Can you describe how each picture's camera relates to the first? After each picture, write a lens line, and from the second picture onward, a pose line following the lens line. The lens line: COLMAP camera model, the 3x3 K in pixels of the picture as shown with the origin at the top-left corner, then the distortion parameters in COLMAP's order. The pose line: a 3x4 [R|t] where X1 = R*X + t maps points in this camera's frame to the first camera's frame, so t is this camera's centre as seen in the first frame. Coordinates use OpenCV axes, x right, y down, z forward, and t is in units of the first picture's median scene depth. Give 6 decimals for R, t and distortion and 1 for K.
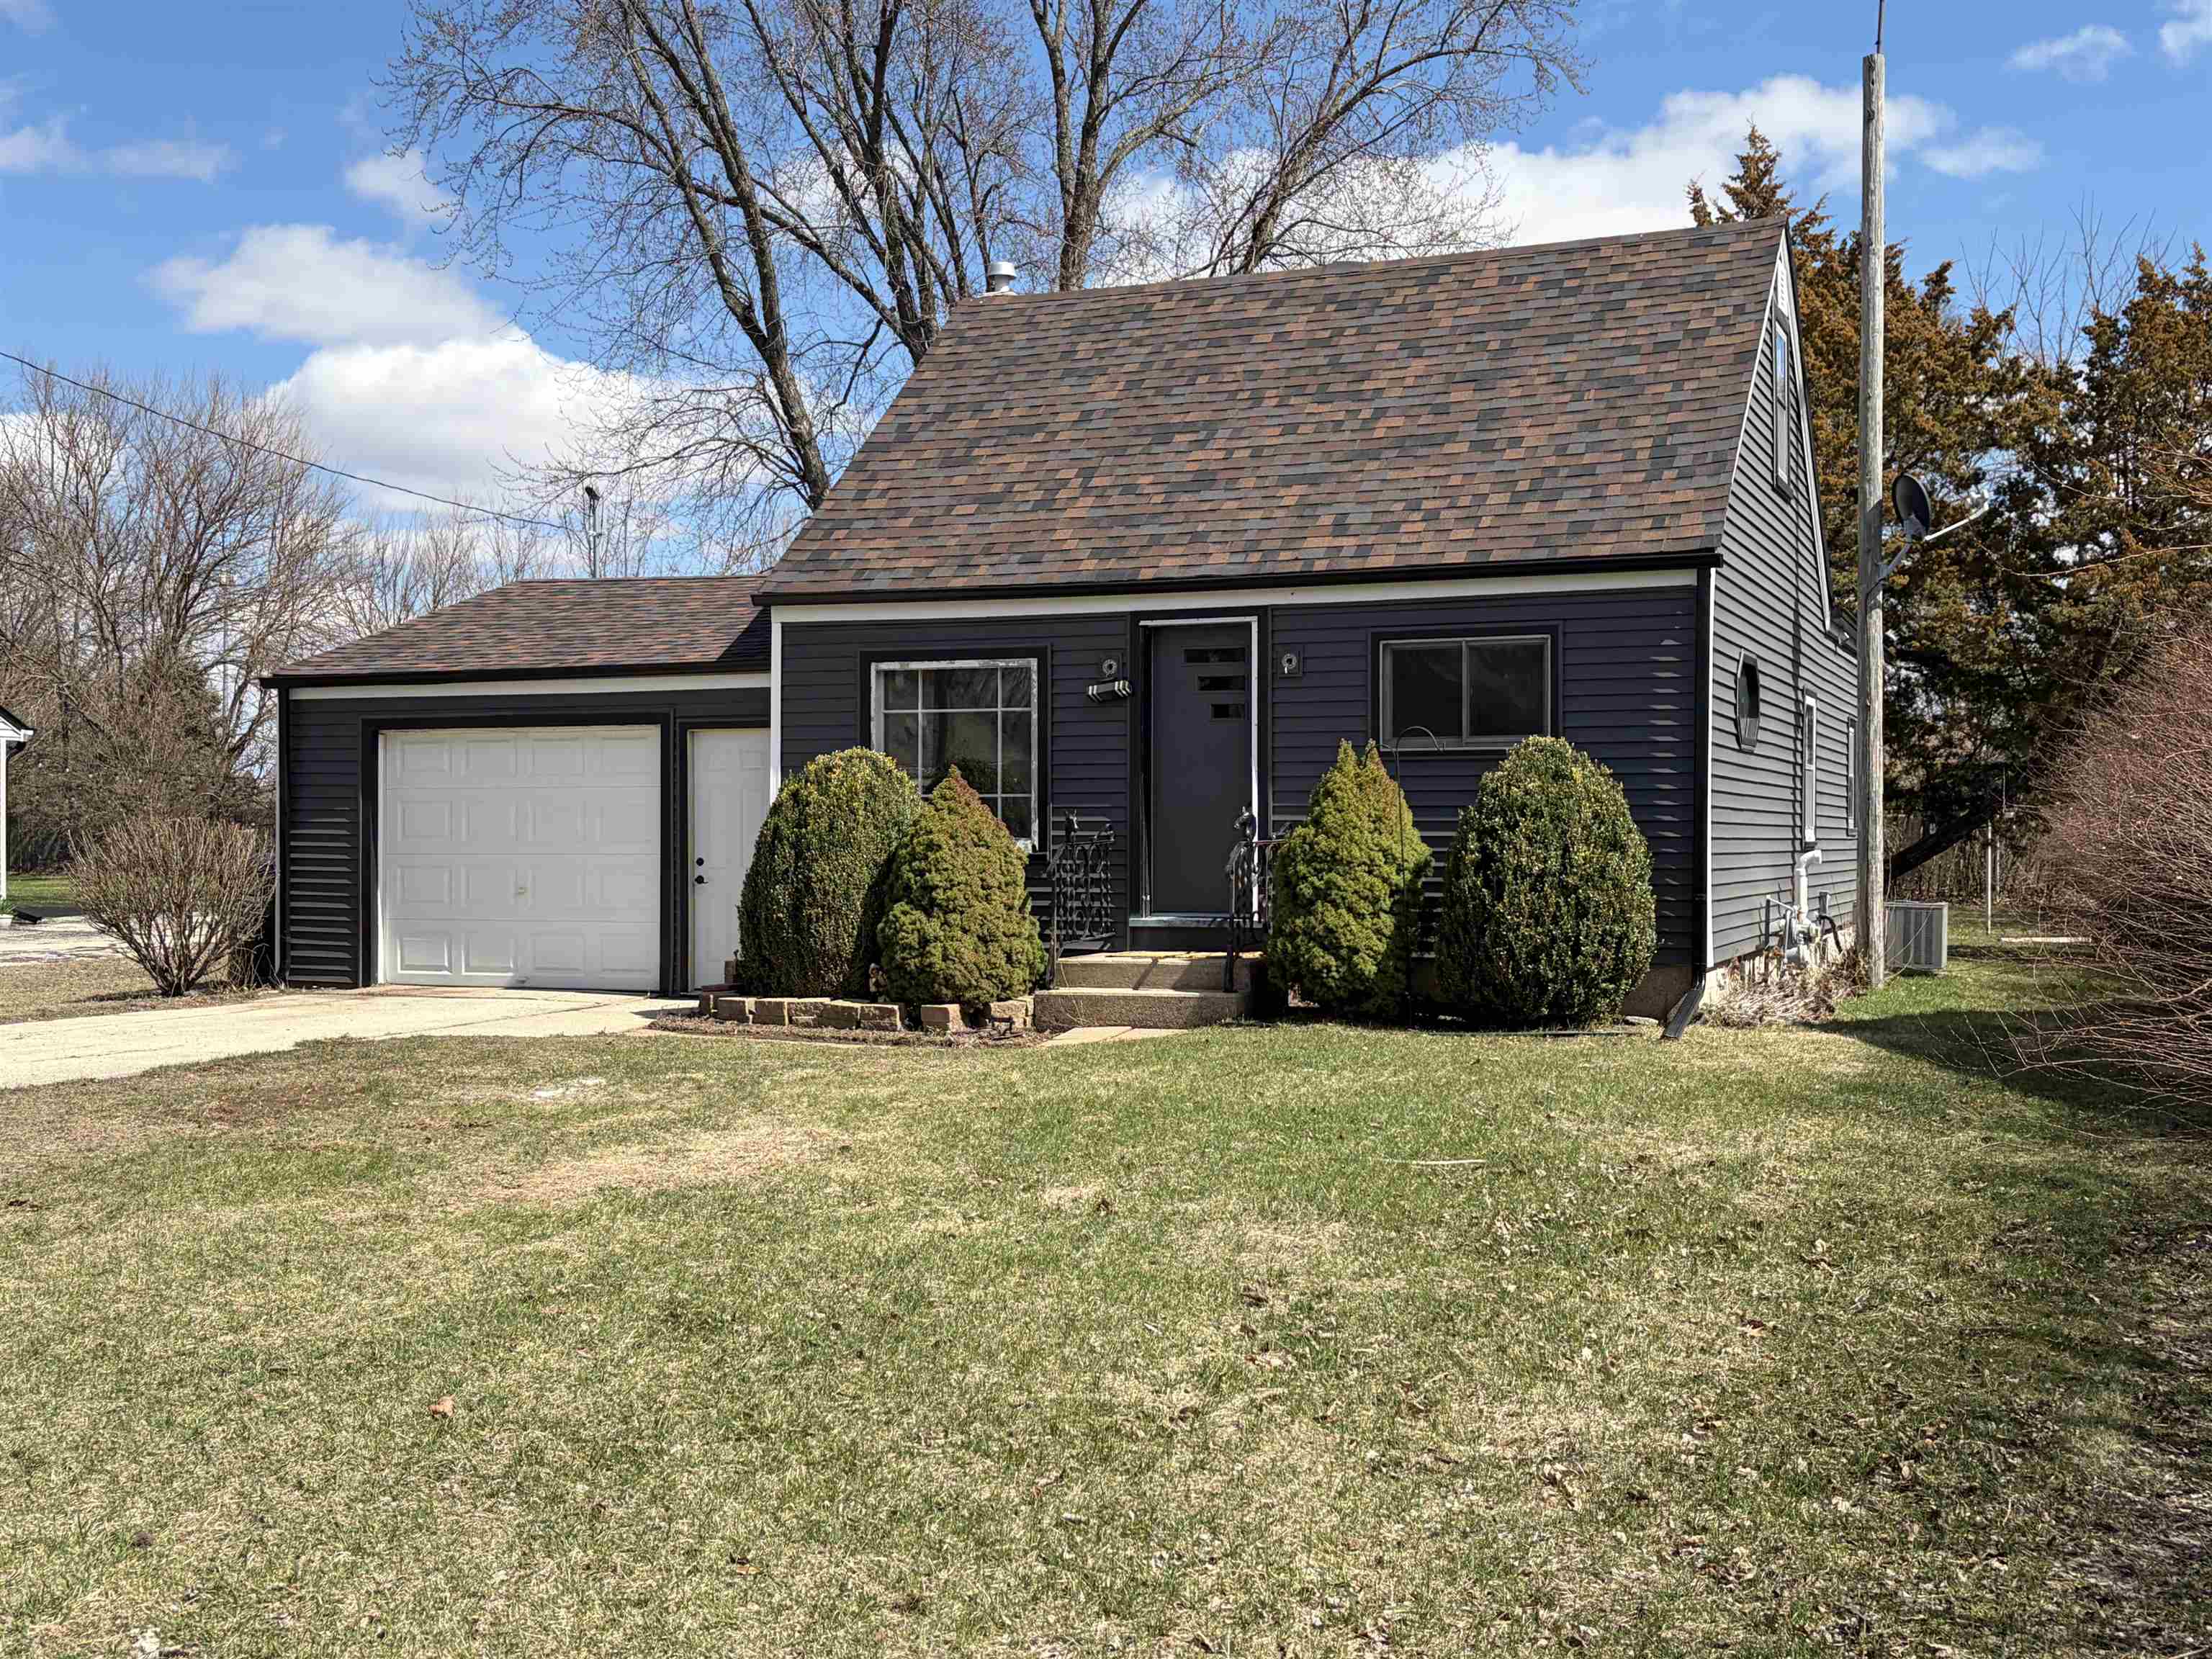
lens RADIAL K [[2336.4, 0, 1109.5], [0, 2336.4, 846.0], [0, 0, 1]] dist [0.051106, 0.000000]
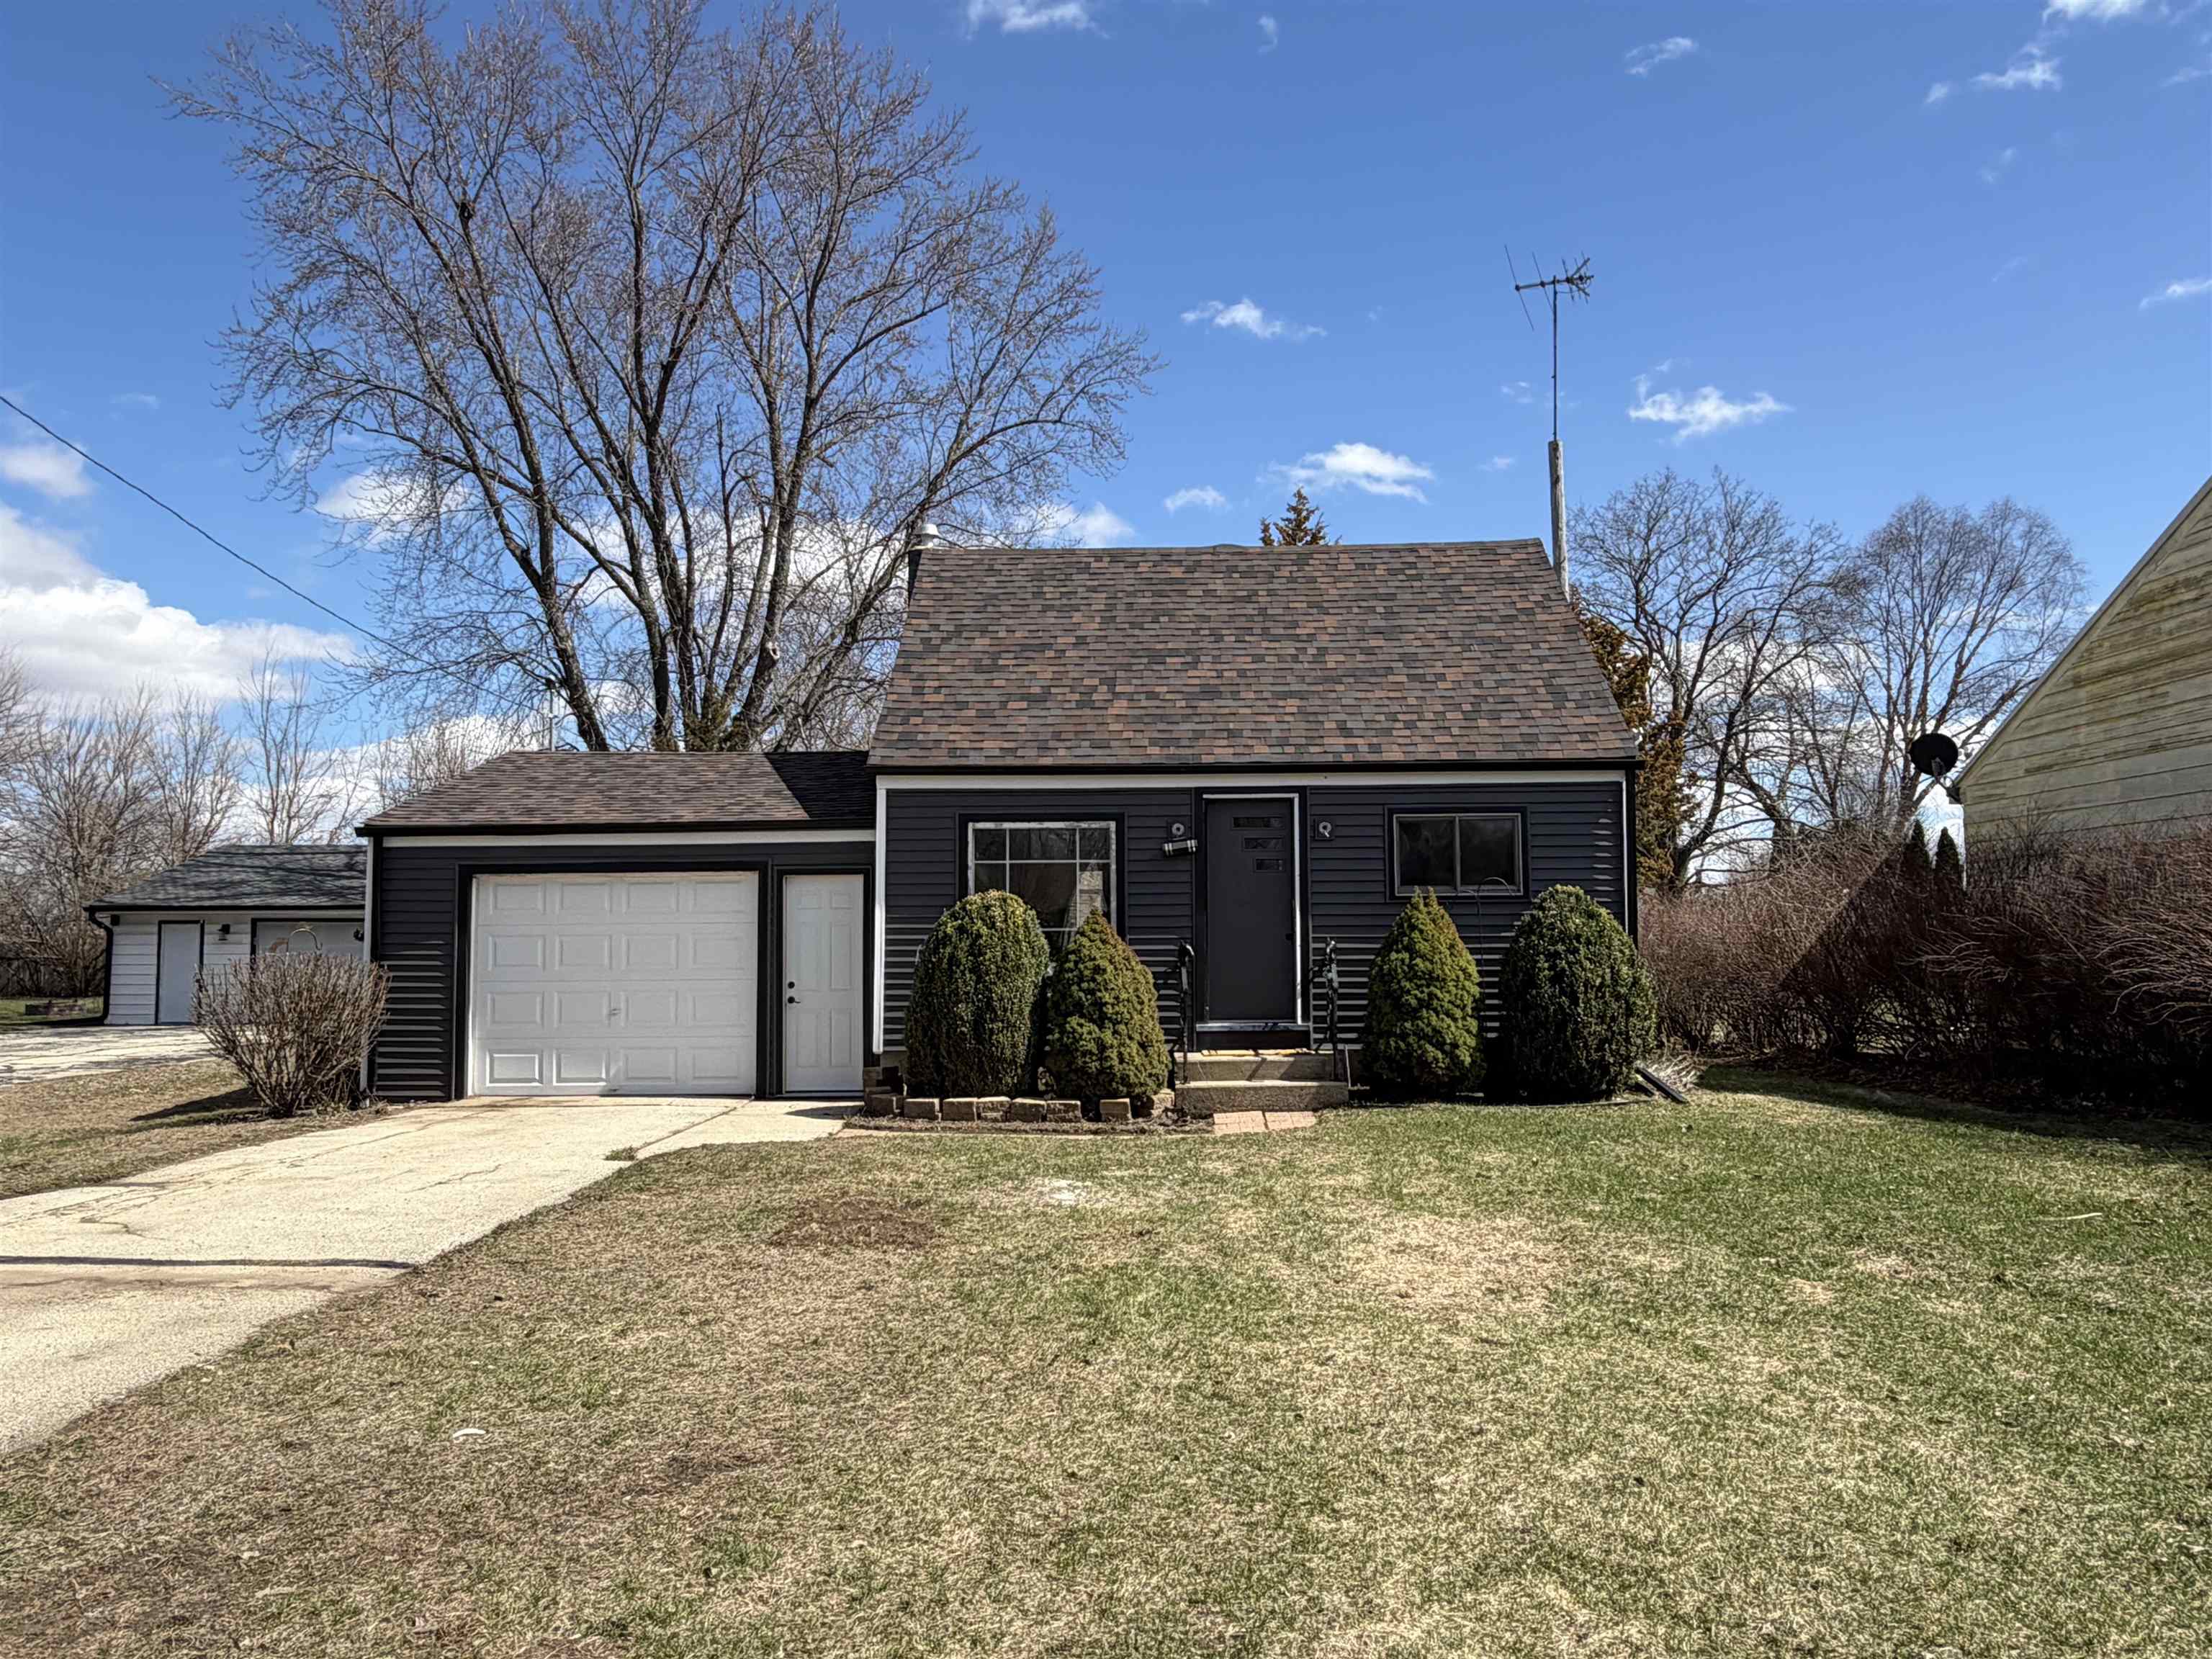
lens RADIAL K [[1599.8, 0, 1105.1], [0, 1599.8, 827.2], [0, 0, 1]] dist [-0.013679, 0.002544]
pose [[0.936072, 0.021465, 0.351153, -0.305603], [0.009408, 0.996253, -0.085978, -0.002017], [-0.351682, 0.083786, 0.932362, 0.165836]]
